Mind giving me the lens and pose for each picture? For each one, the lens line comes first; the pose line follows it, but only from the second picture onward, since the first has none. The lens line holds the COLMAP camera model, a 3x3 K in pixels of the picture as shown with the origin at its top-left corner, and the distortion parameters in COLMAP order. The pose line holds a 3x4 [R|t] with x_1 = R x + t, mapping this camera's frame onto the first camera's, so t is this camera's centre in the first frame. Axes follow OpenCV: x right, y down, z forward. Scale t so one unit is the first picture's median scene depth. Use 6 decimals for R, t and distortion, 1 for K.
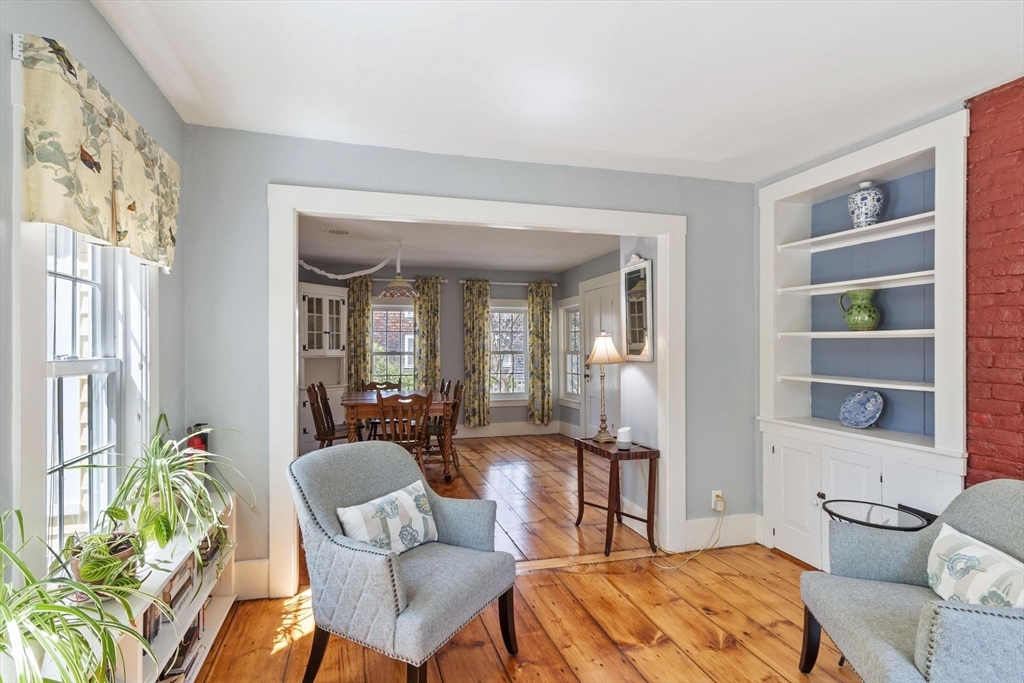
lens RADIAL K [[524.6, 0, 509.9], [0, 524.6, 343.6], [0, 0, 1]] dist [0.002566, -0.003505]
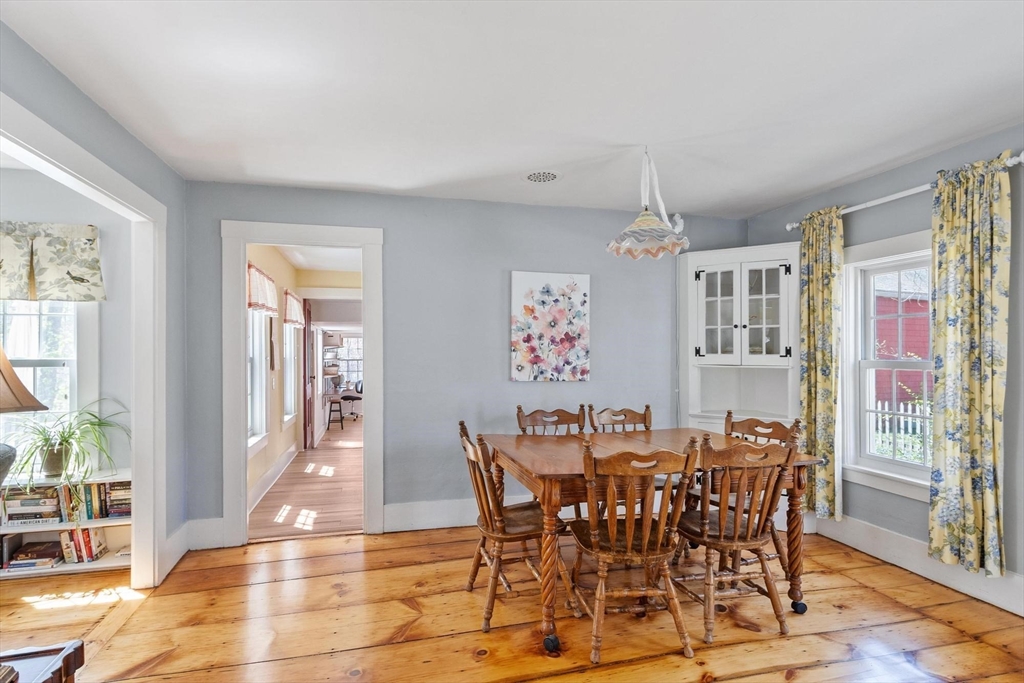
lens RADIAL K [[524.6, 0, 509.4], [0, 524.6, 341.2], [0, 0, 1]] dist [0.002566, -0.003505]
pose [[-0.036609, -0.007645, -0.999300, 0.268355], [0.009068, 0.999927, -0.007982, -0.001497], [0.999289, -0.009354, -0.036537, 0.777491]]
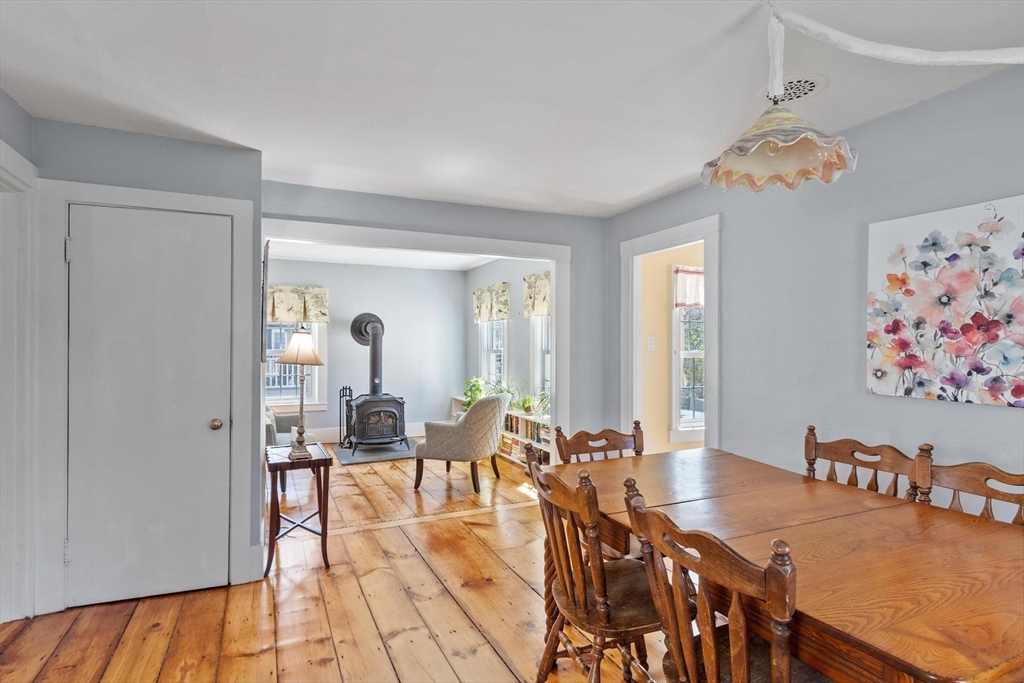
lens RADIAL K [[524.6, 0, 500.4], [0, 524.6, 347.5], [0, 0, 1]] dist [0.002566, -0.003505]
pose [[-0.991287, -0.002998, -0.131684, -0.017418], [-0.002388, 0.999986, -0.004791, 0.008184], [0.131696, -0.004435, -0.991280, 1.120745]]
